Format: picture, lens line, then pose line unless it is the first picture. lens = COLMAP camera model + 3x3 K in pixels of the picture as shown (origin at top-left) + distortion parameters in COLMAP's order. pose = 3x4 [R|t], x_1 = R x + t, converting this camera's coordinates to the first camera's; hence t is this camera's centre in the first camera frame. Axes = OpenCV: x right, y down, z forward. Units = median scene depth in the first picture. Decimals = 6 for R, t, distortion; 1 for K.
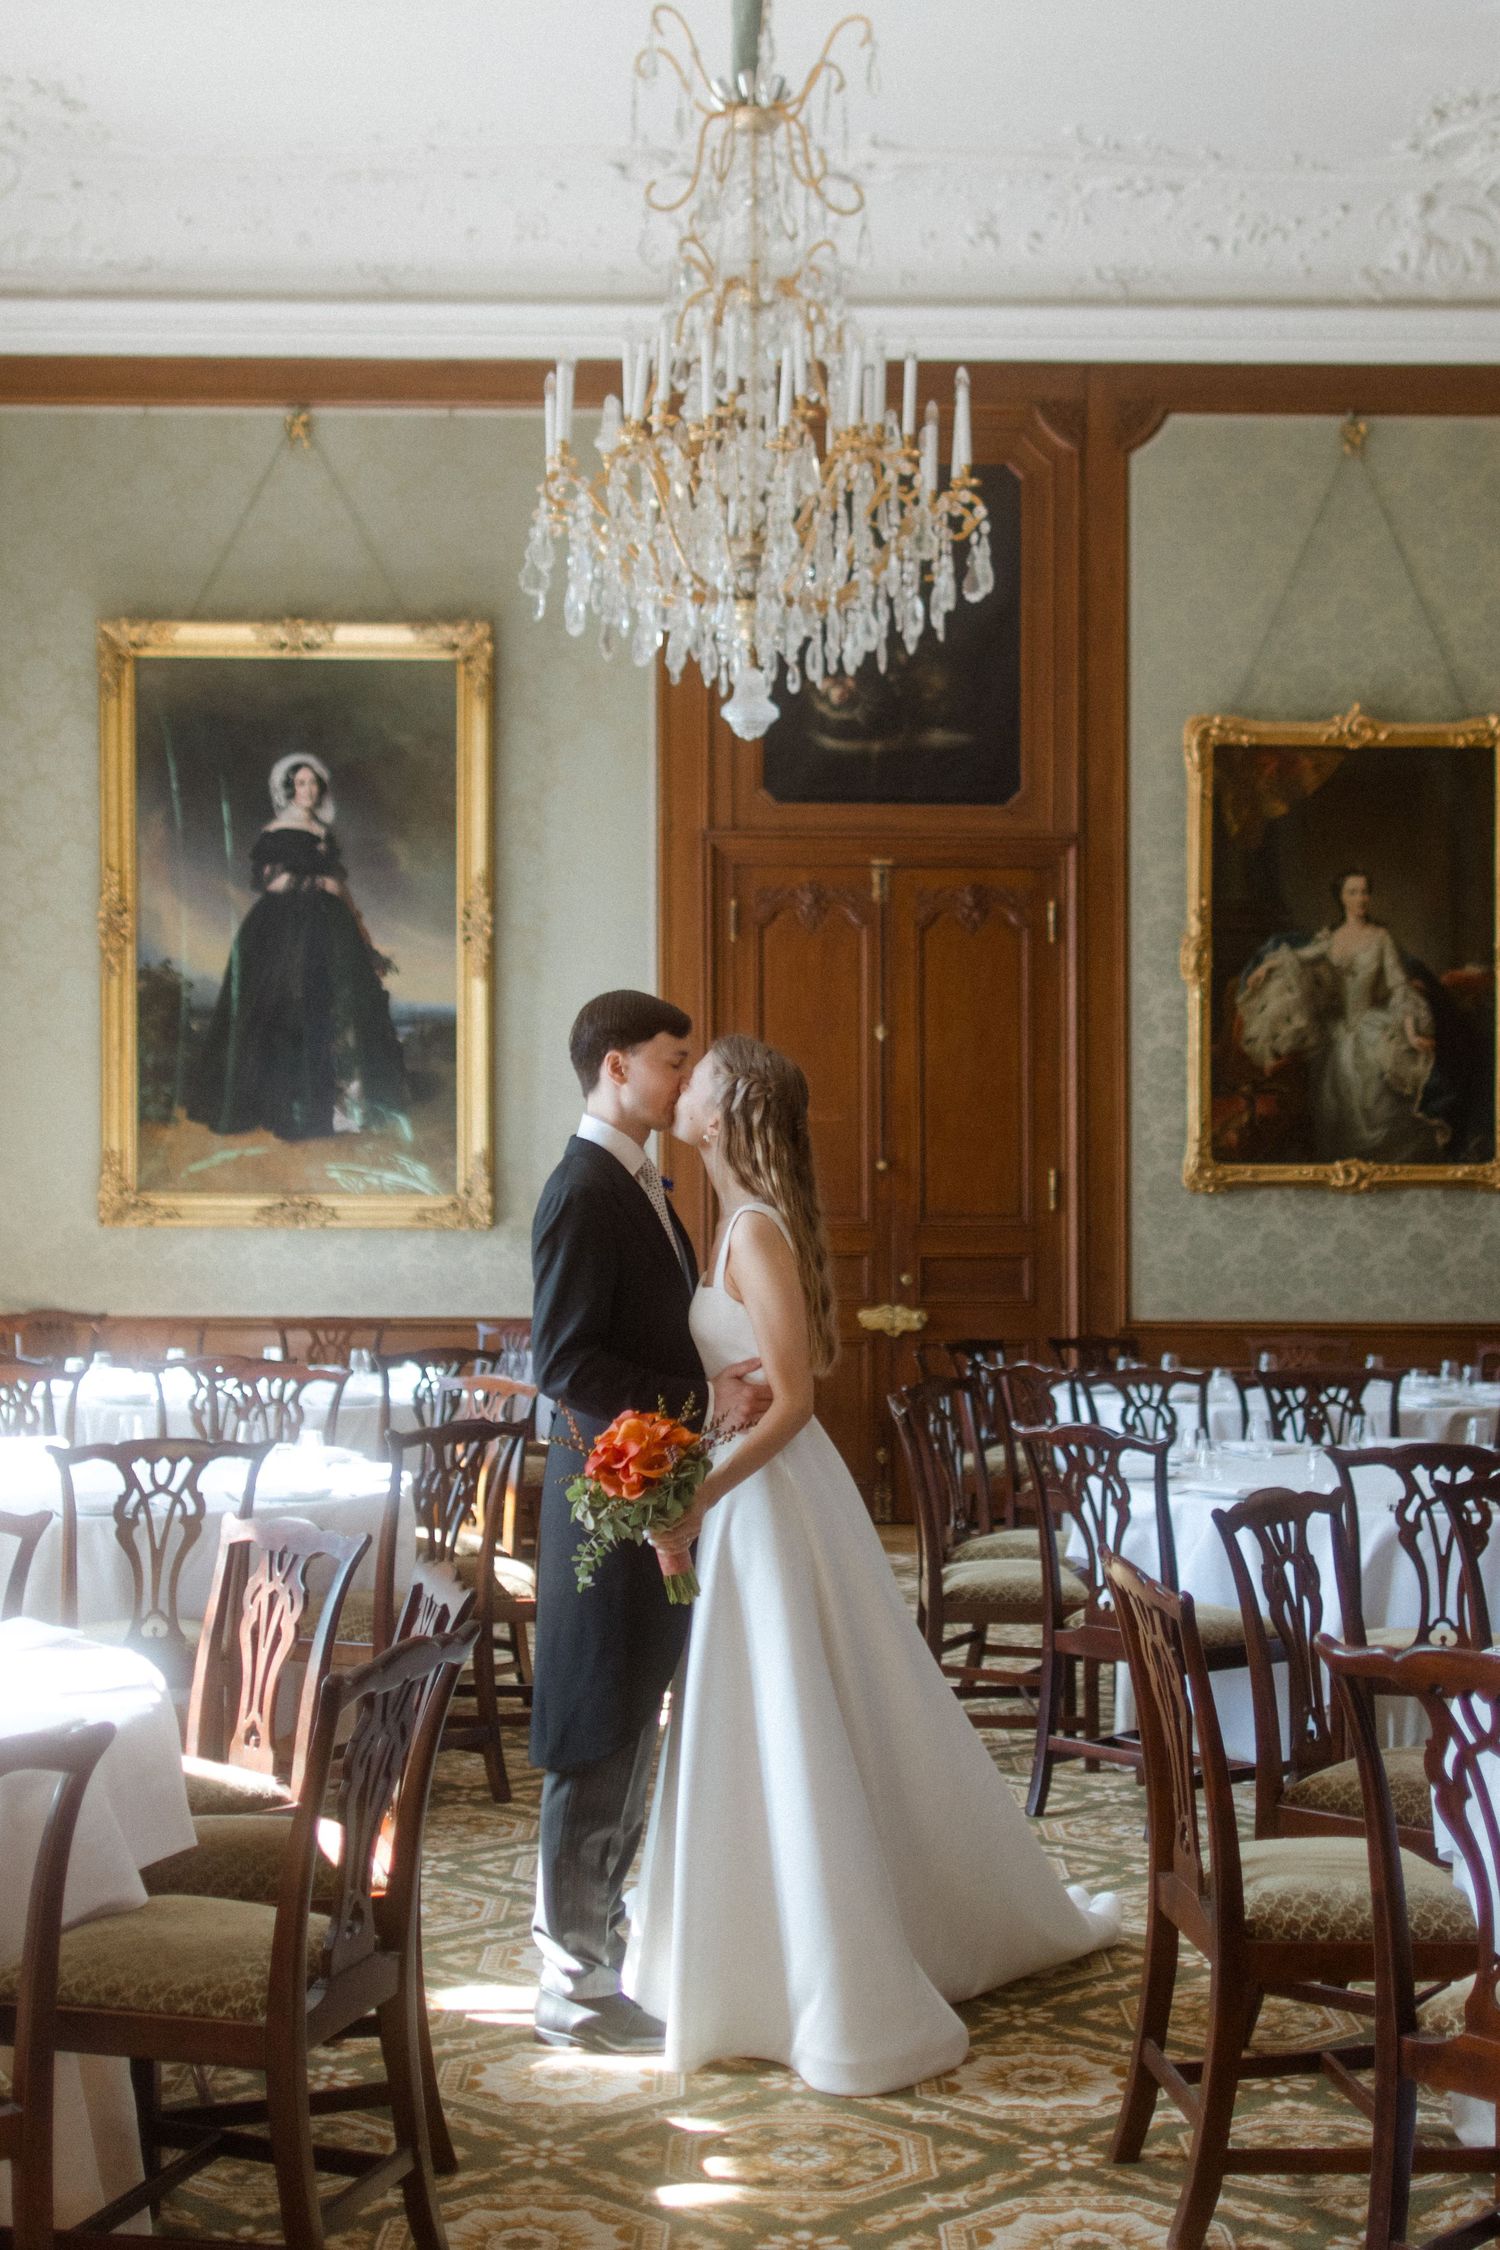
lens RADIAL K [[2608.8, 0, 635.7], [0, 2608.8, 1128.4], [0, 0, 1]] dist [0.012662, 0.000000]
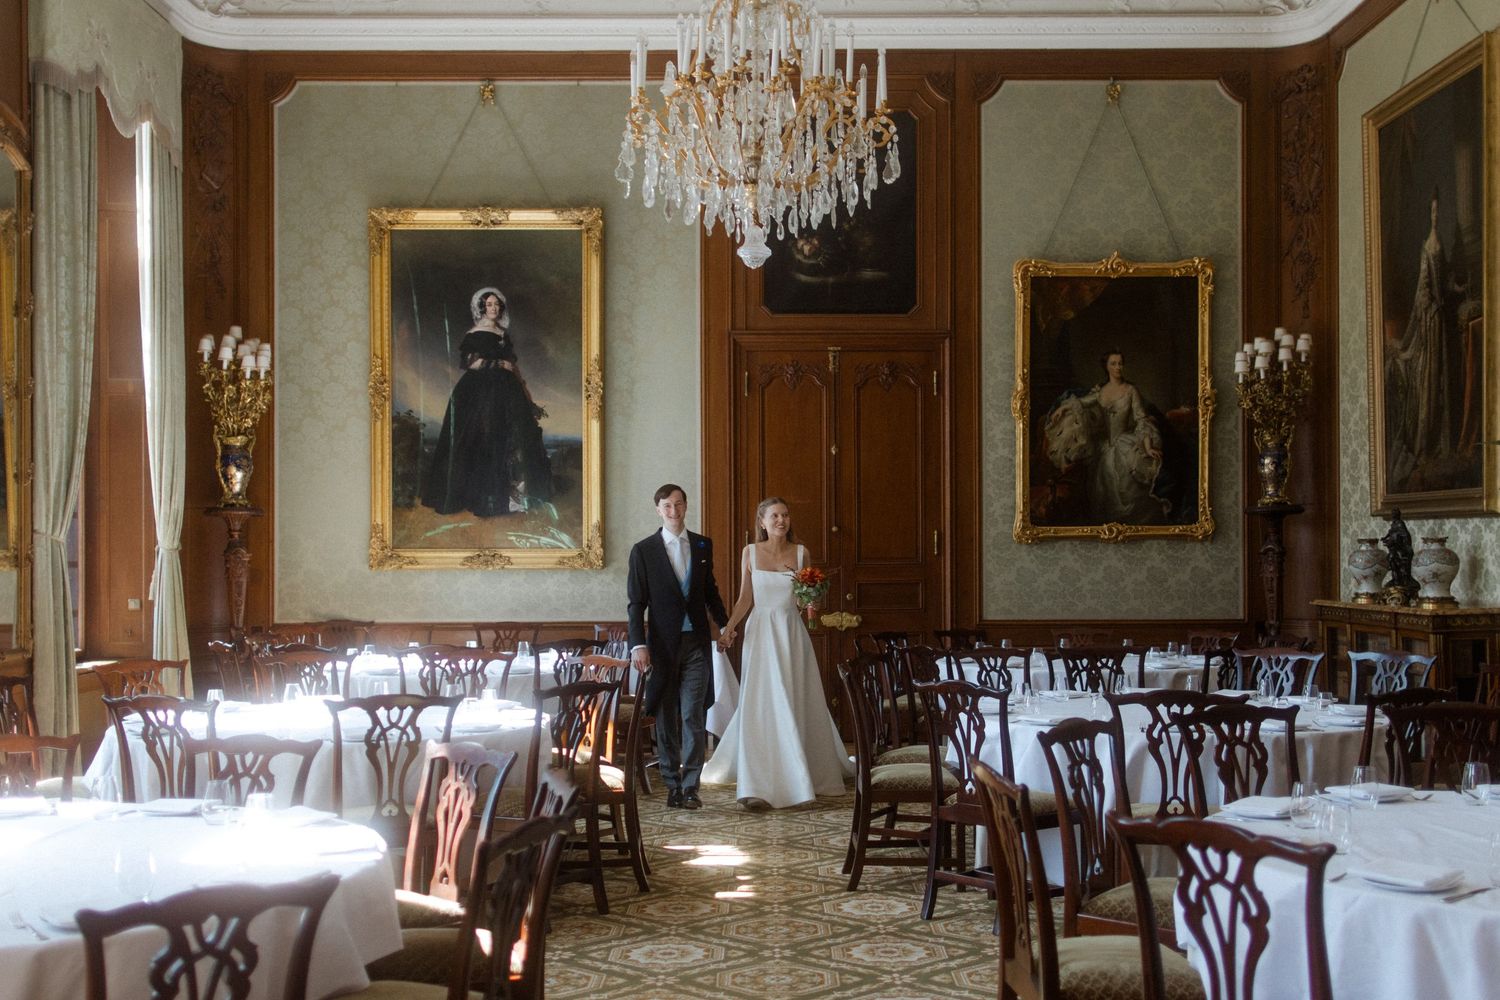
lens RADIAL K [[1739.2, 0, 752.0], [0, 1739.2, 500.1], [0, 0, 1]] dist [0.012662, 0.000000]
pose [[0.998773, -0.002439, 0.049465, -0.012536], [0.001878, 0.999934, 0.011376, -0.015564], [-0.049490, -0.011269, 0.998711, -0.102525]]
